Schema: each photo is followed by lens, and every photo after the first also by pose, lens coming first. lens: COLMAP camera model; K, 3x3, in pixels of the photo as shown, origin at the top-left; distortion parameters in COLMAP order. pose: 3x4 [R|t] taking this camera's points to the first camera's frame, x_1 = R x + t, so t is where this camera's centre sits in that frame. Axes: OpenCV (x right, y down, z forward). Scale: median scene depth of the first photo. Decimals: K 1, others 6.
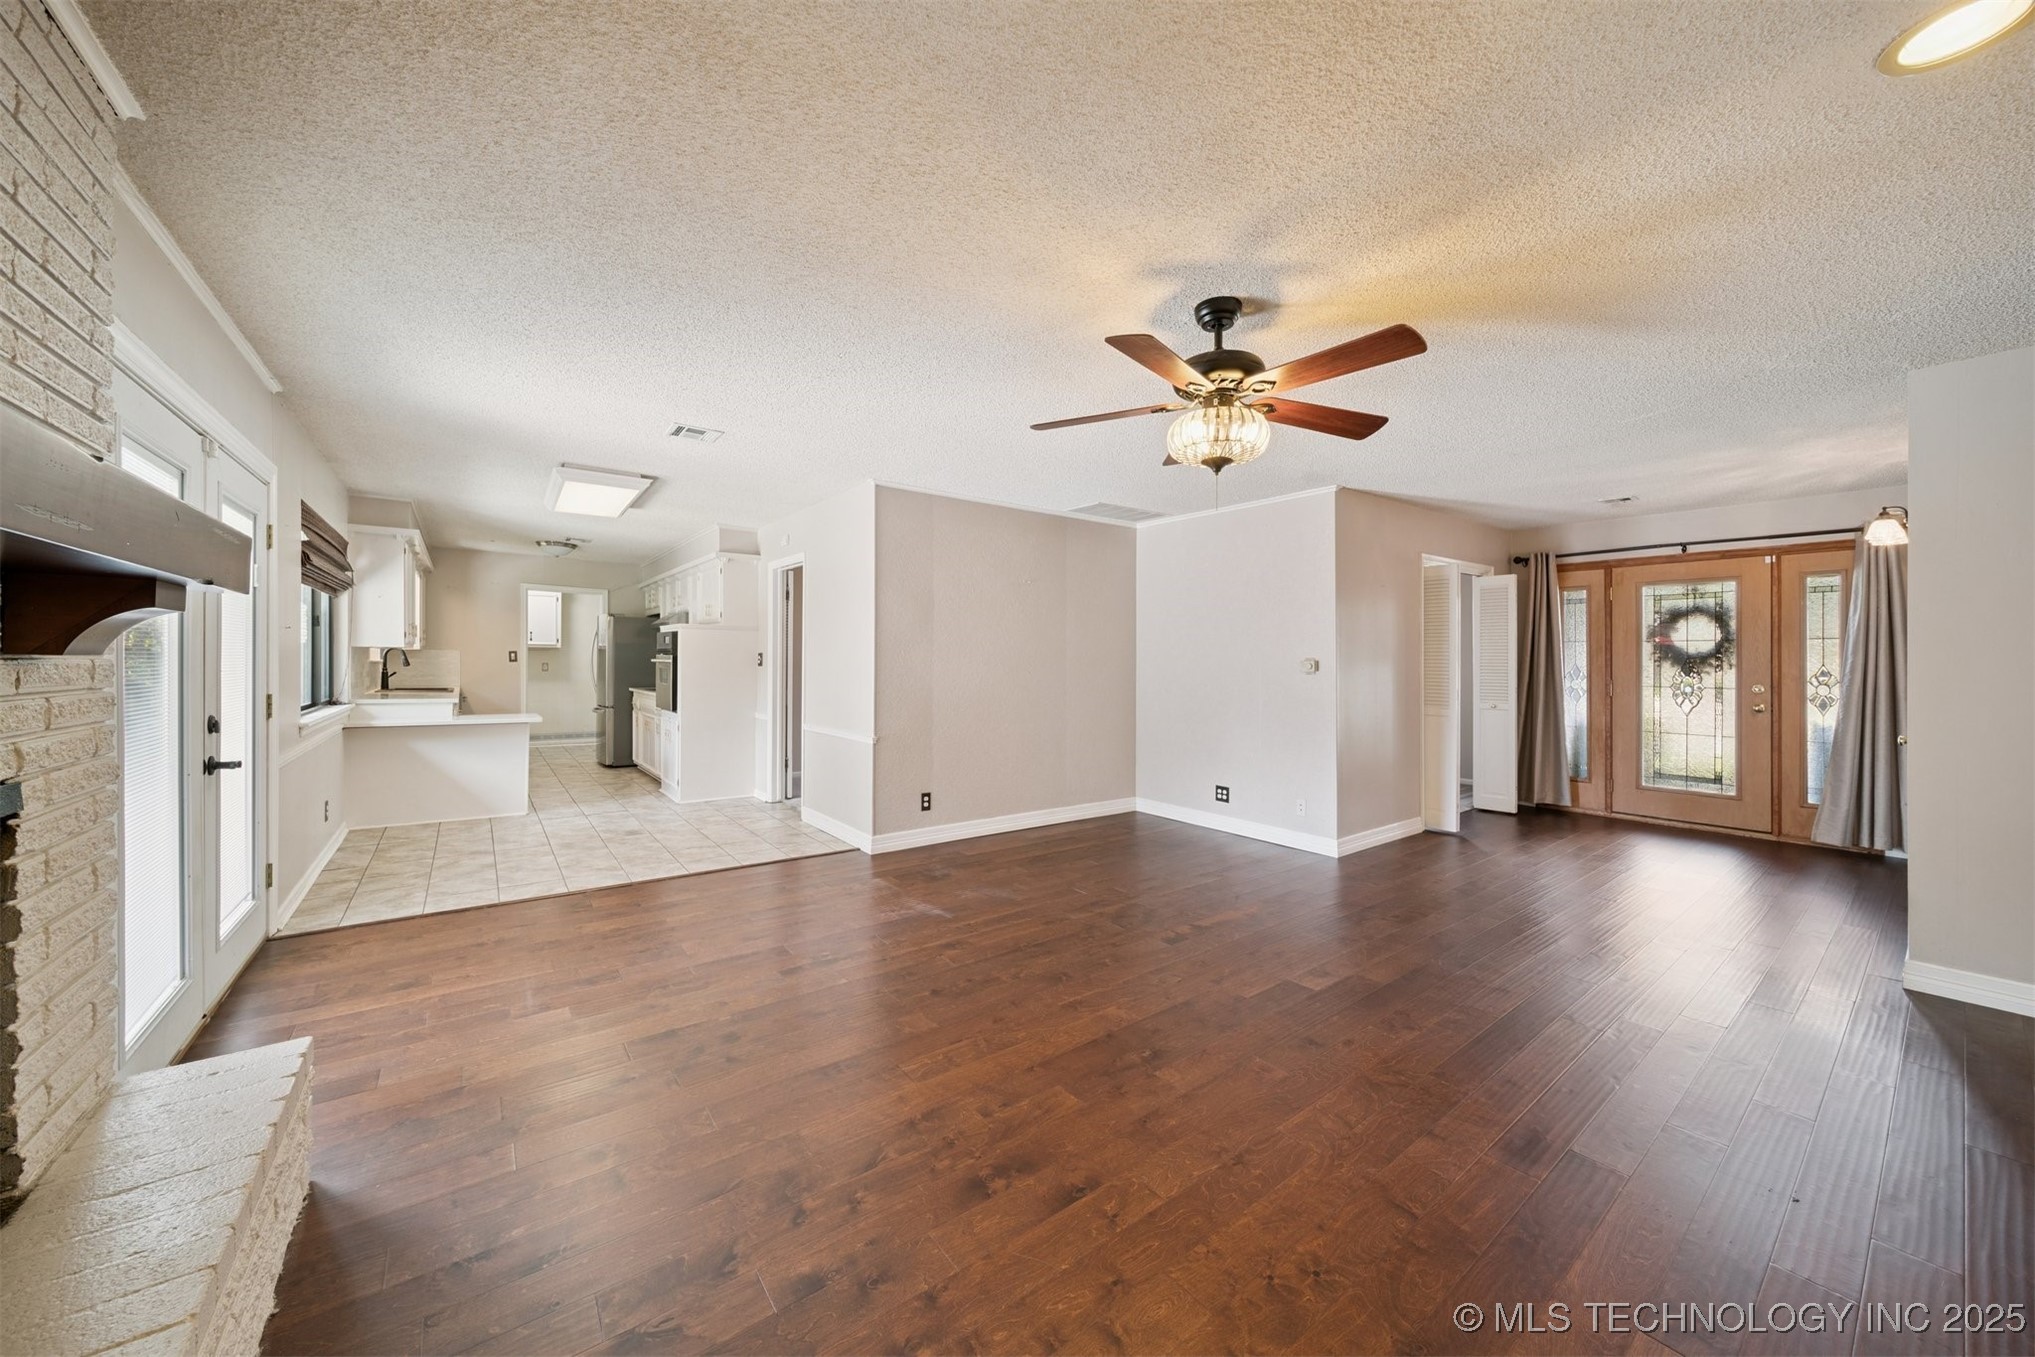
lens RADIAL K [[718.1, 0, 1016.6], [0, 718.1, 660.1], [0, 0, 1]] dist [0.002673, 0.000597]
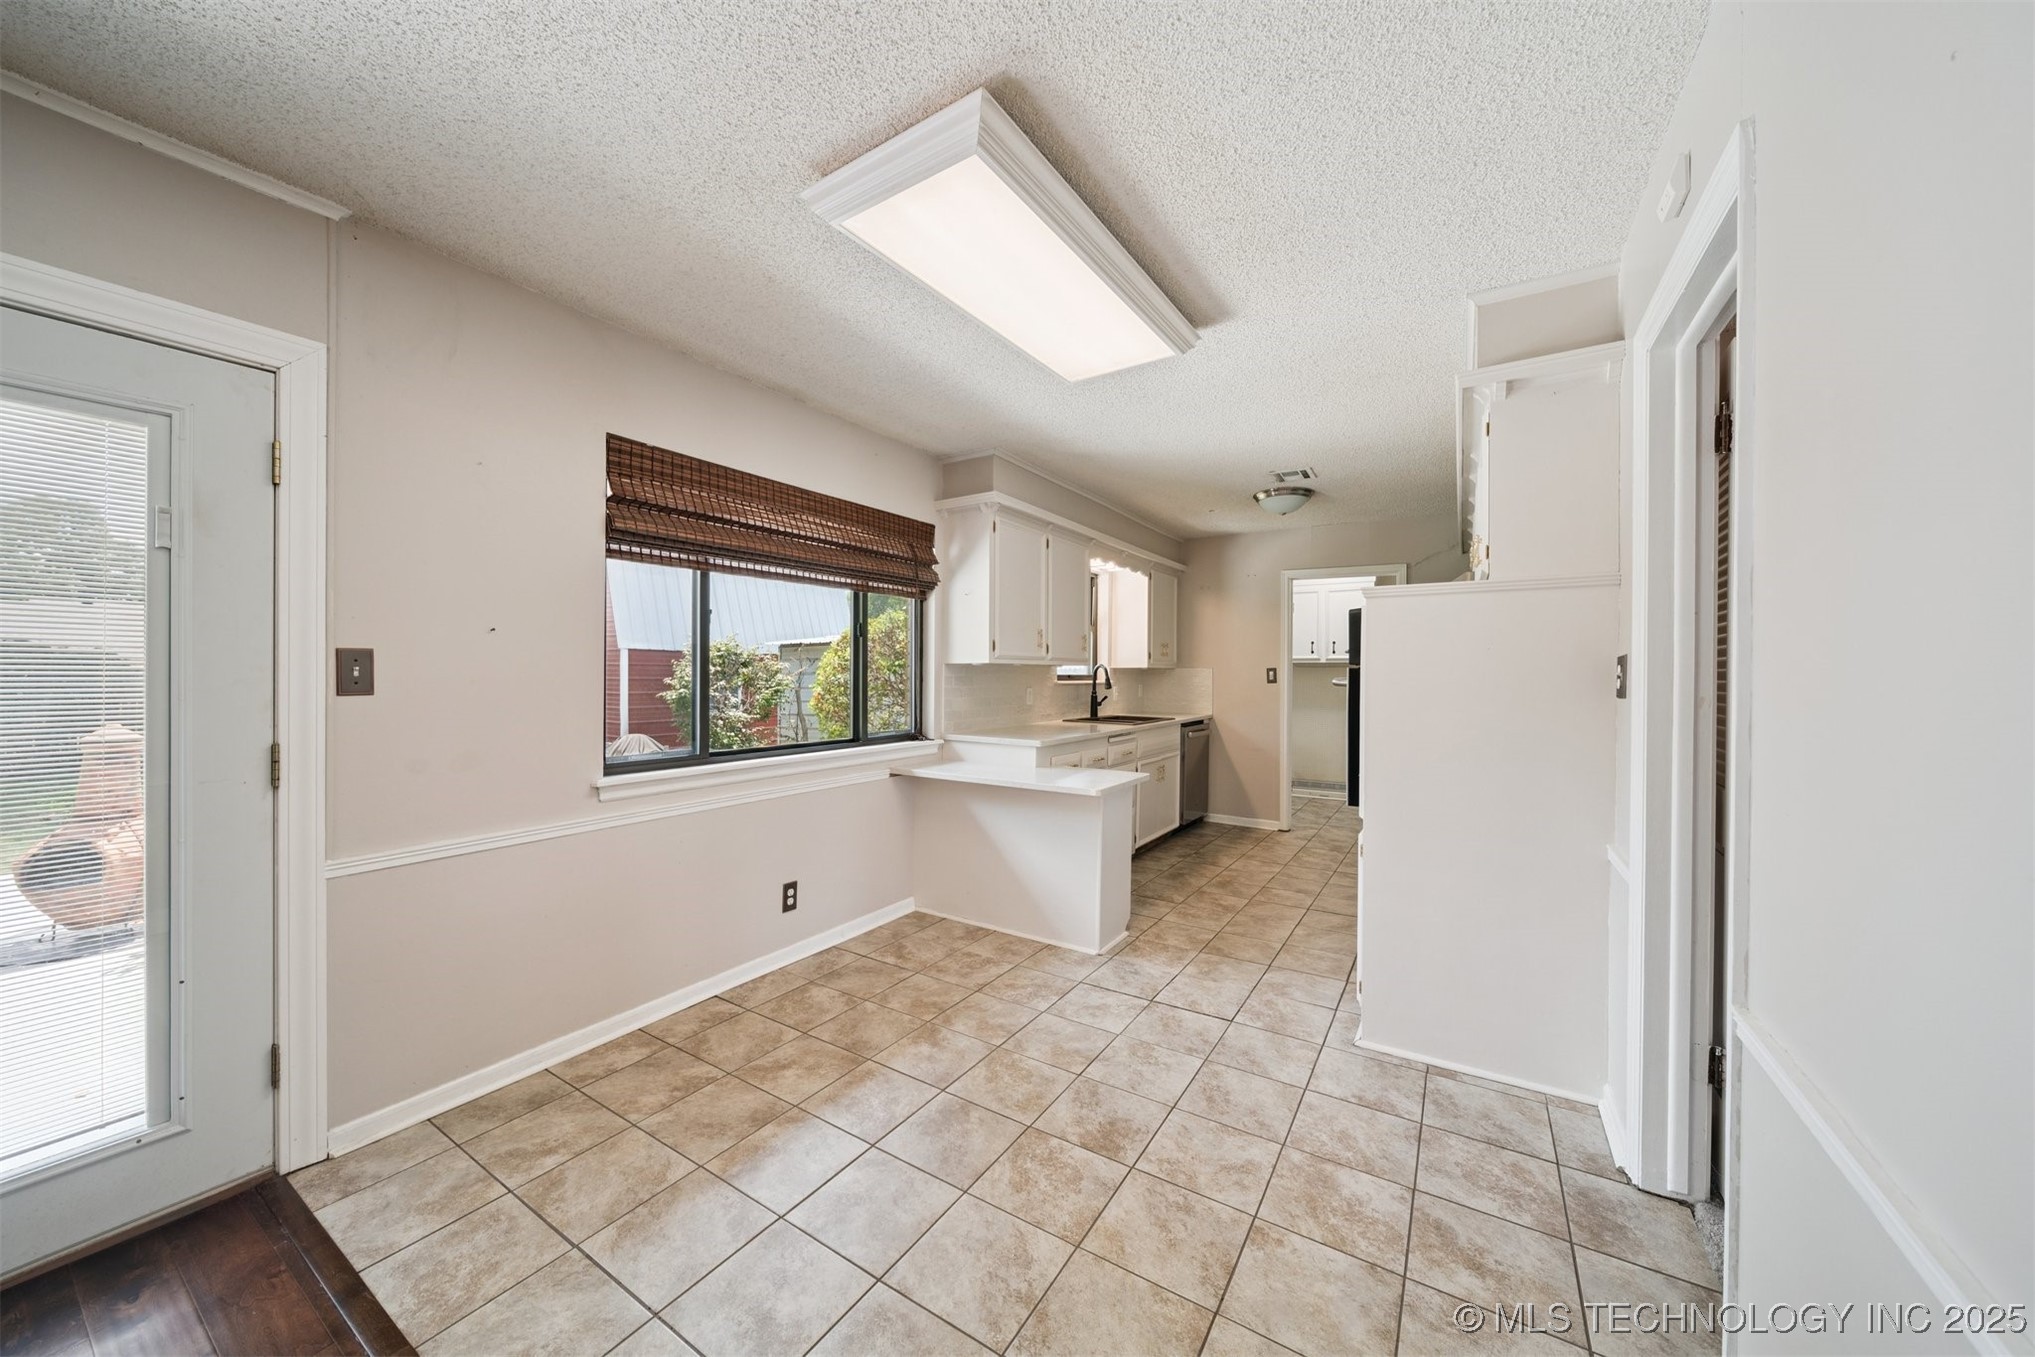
lens RADIAL K [[718.1, 0, 1006.1], [0, 718.1, 681.7], [0, 0, 1]] dist [0.002673, 0.000597]
pose [[0.340029, 0.000429, -0.940415, -0.186164], [0.000212, 1.000000, 0.000533, 0.000042], [0.940415, -0.000381, 0.340029, 0.774131]]
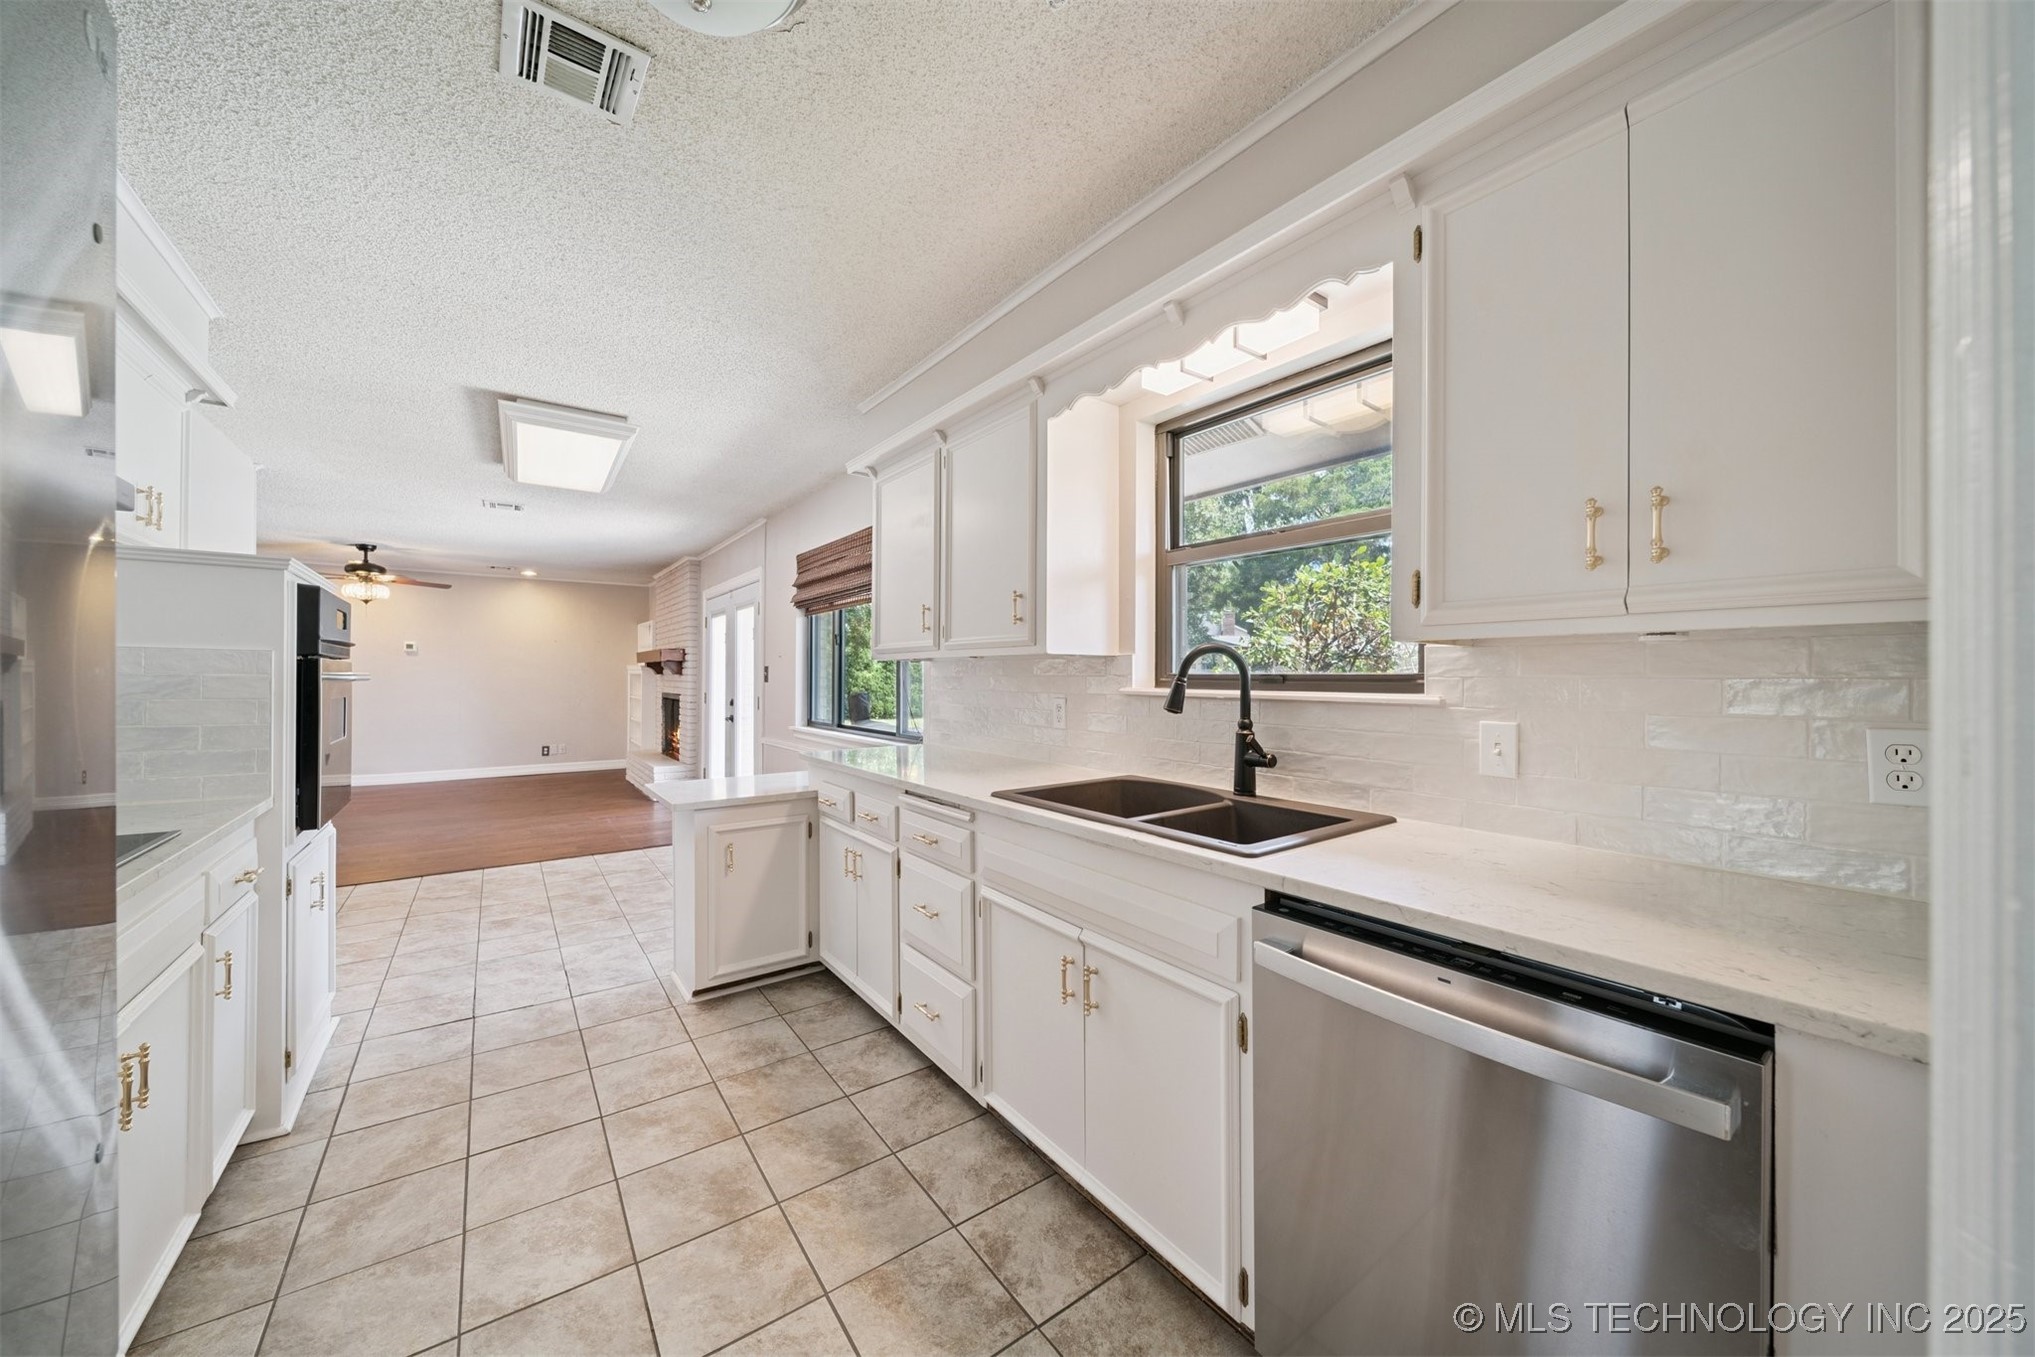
lens RADIAL K [[718.1, 0, 997.1], [0, 718.1, 675.0], [0, 0, 1]] dist [0.002673, 0.000597]
pose [[-0.999031, -0.015538, 0.041172, -0.967616], [-0.015631, 0.999876, -0.001916, -0.006095], [-0.041137, -0.002558, -0.999150, 1.571336]]
